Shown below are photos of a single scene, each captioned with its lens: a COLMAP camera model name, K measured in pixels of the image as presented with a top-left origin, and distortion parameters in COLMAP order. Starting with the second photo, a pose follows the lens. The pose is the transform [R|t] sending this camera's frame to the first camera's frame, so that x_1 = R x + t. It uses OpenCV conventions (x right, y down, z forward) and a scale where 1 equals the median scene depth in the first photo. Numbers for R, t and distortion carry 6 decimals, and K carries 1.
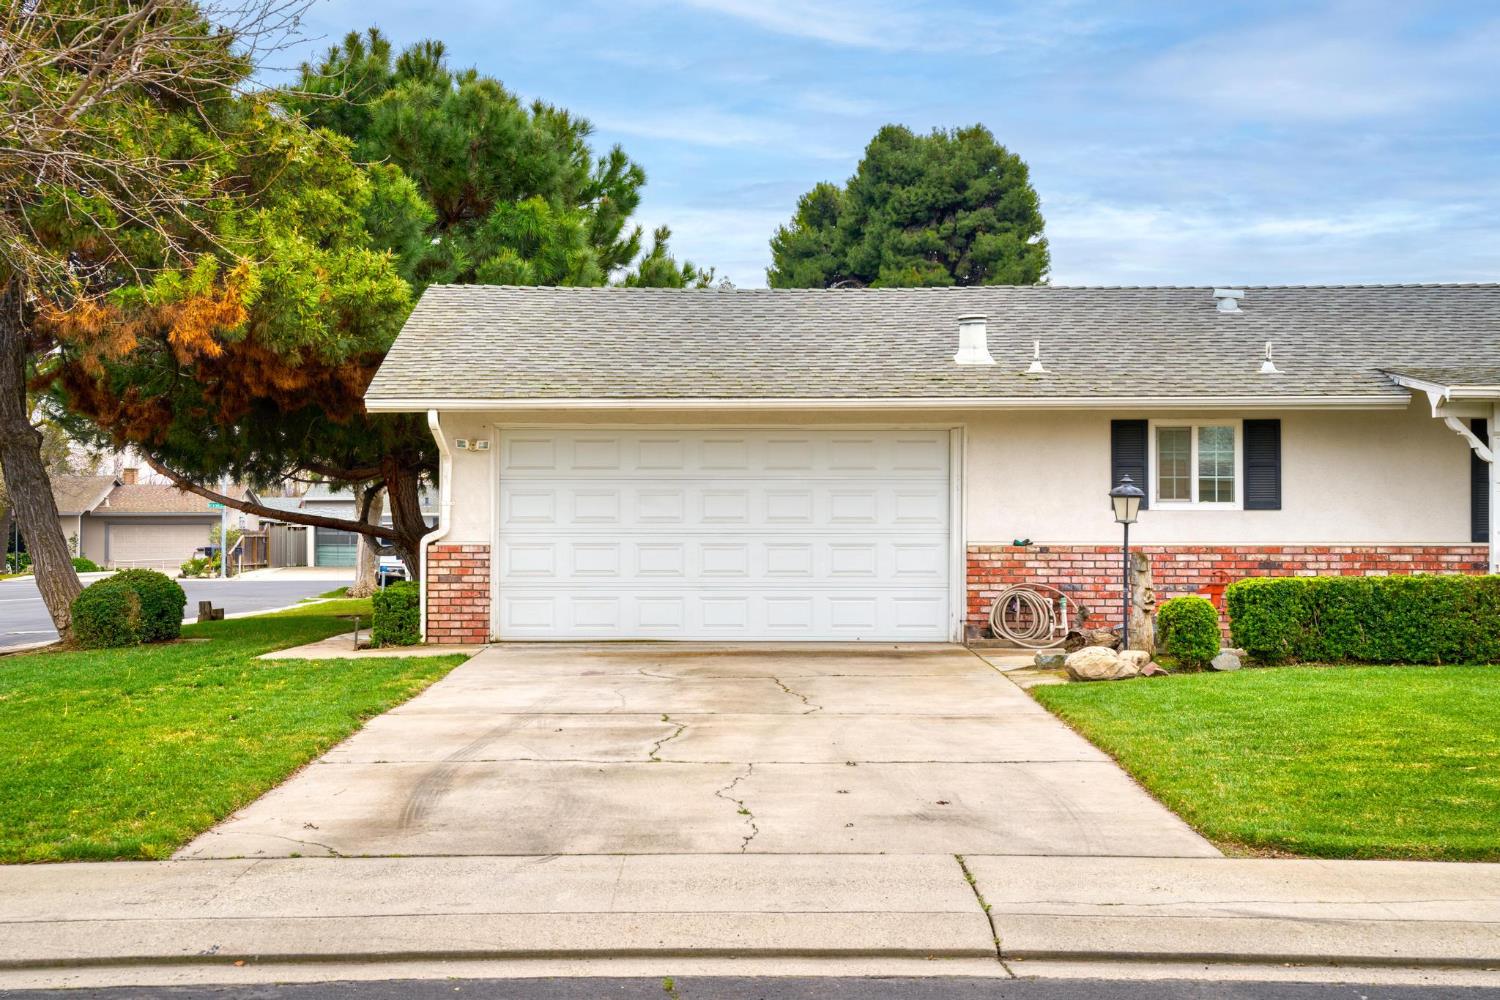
lens RADIAL K [[2042.4, 0, 741.0], [0, 2042.4, 496.7], [0, 0, 1]] dist [0.192591, 0.000000]
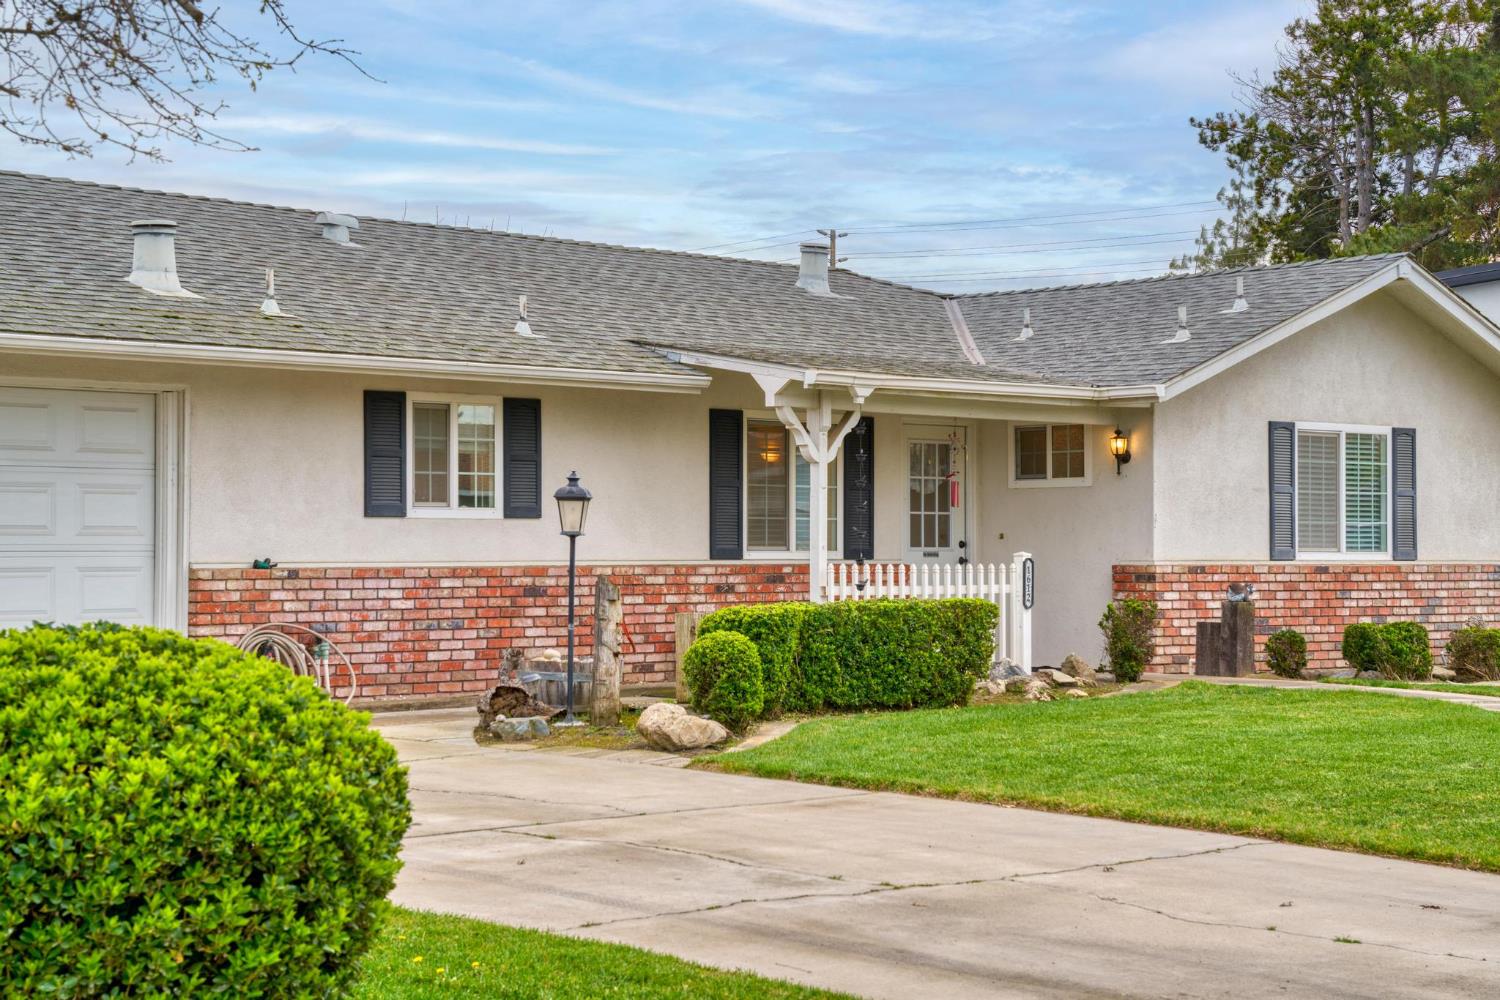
lens RADIAL K [[2882.4, 0, 736.7], [0, 2882.4, 492.6], [0, 0, 1]] dist [0.393498, 0.000000]
pose [[0.700874, 0.013996, 0.713148, -0.439270], [-0.012713, 0.999894, -0.007129, 0.003501], [-0.713172, -0.004070, 0.700977, 0.203855]]
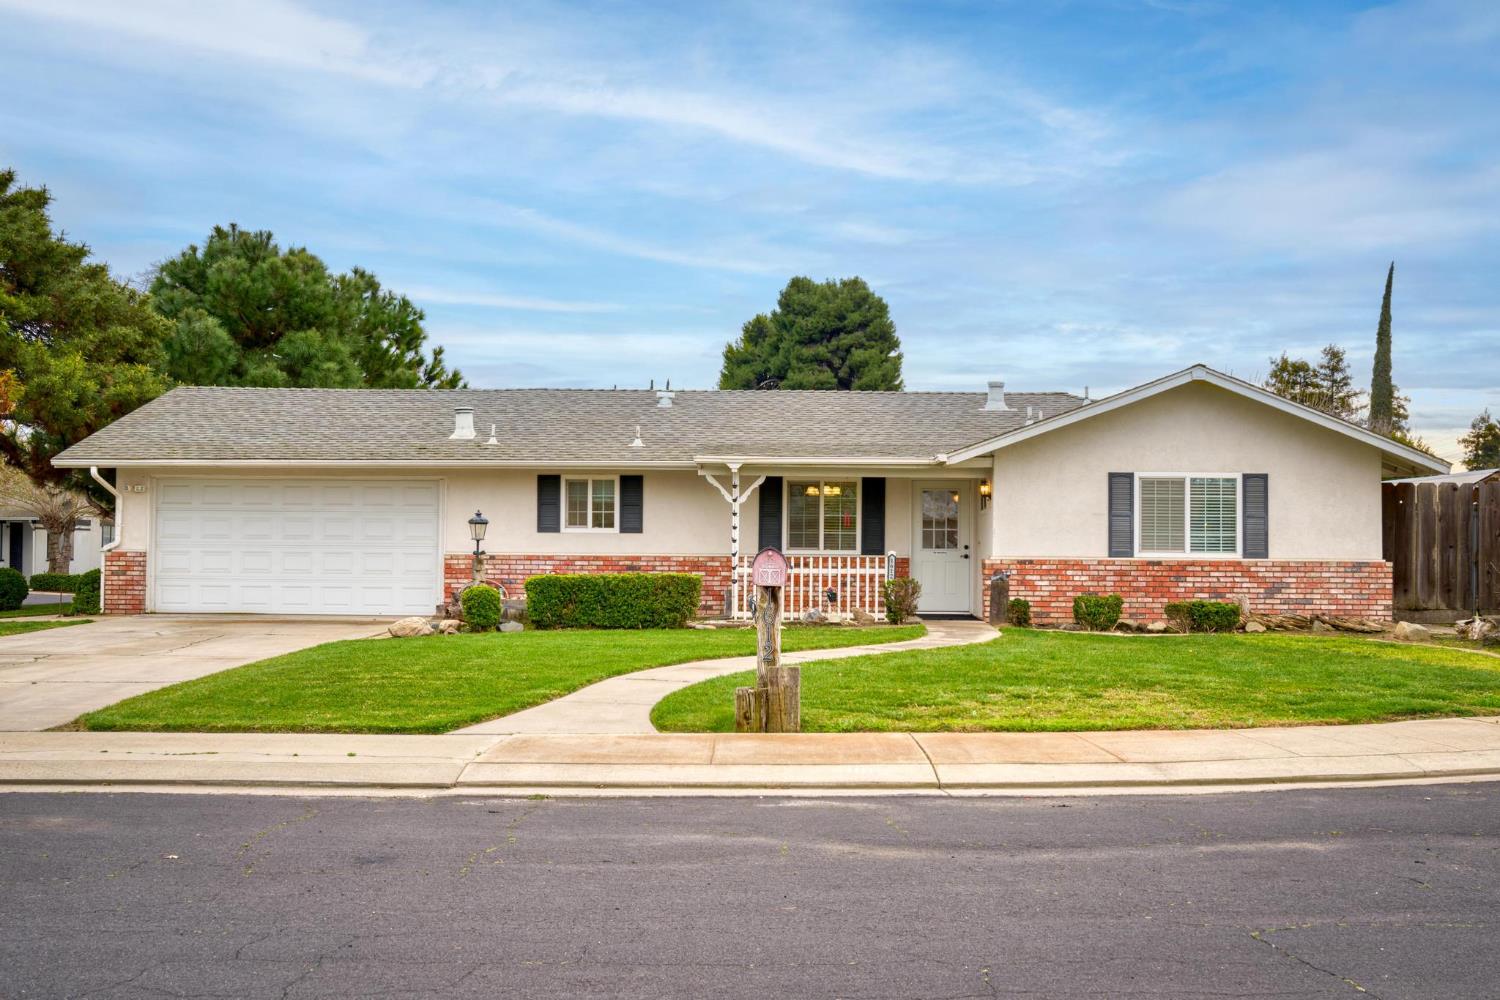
lens RADIAL K [[1395.2, 0, 748.6], [0, 1395.2, 510.9], [0, 0, 1]] dist [-0.018795, 0.000000]
pose [[0.999761, 0.006415, -0.020911, 0.359884], [-0.006630, 0.999926, -0.010234, -0.000058], [0.020844, 0.010371, 0.999729, -0.060112]]
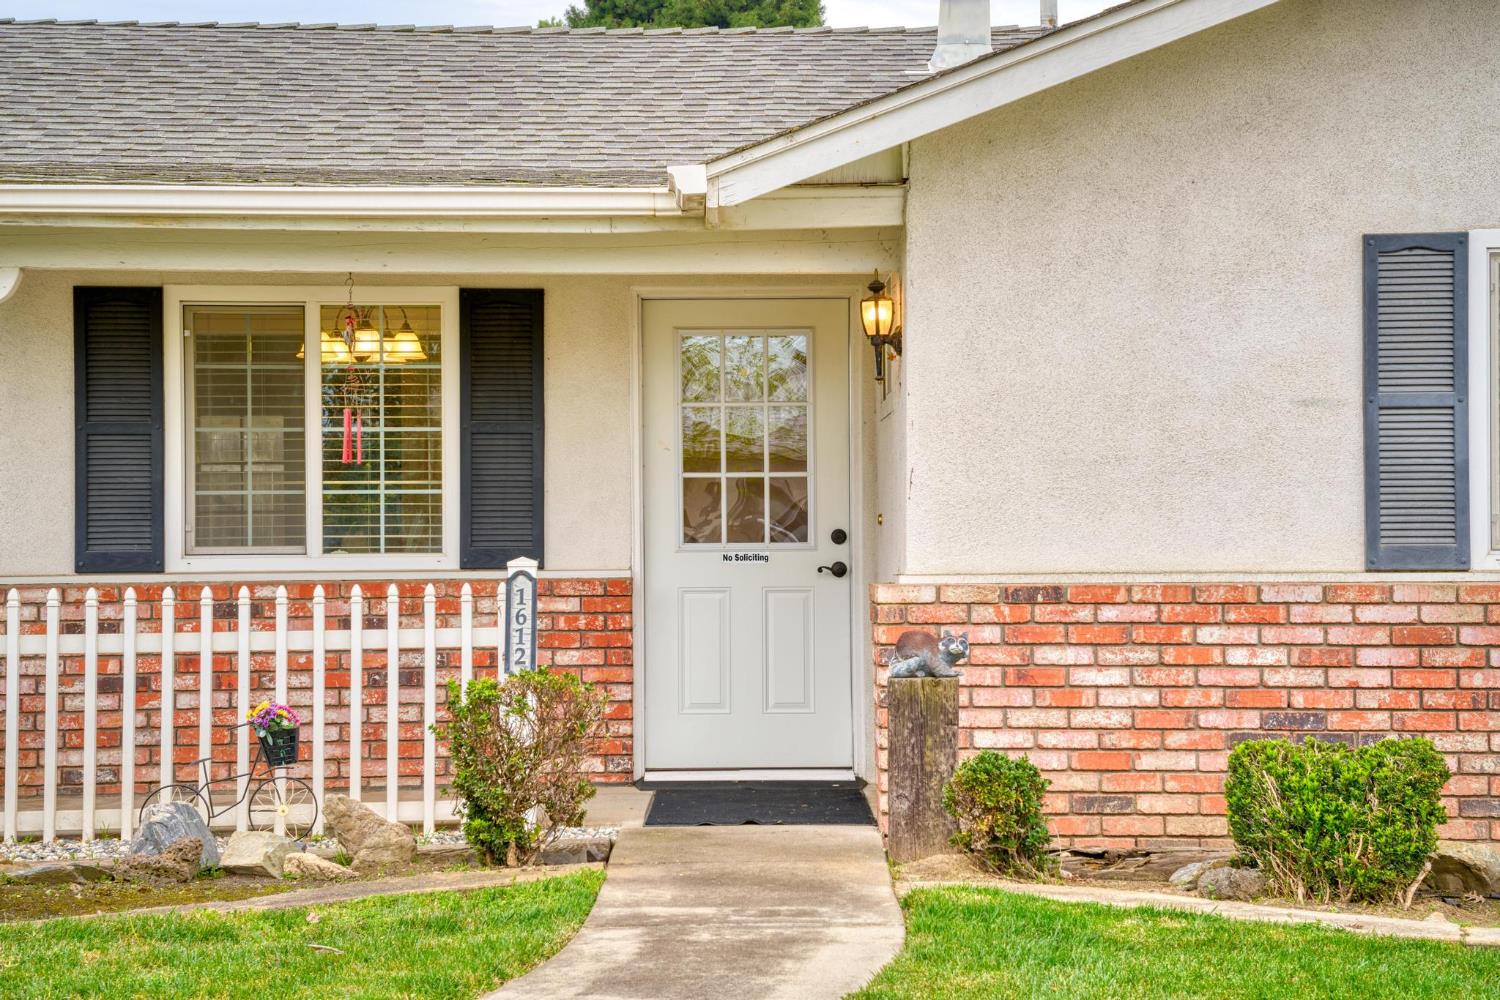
lens RADIAL K [[2747.2, 0, 755.0], [0, 2747.2, 487.2], [0, 0, 1]] dist [0.368028, 0.000000]
pose [[0.999905, -0.008703, 0.010689, 0.475748], [0.008685, 0.999961, 0.001761, 0.003926], [-0.010704, -0.001668, 0.999941, 0.417154]]
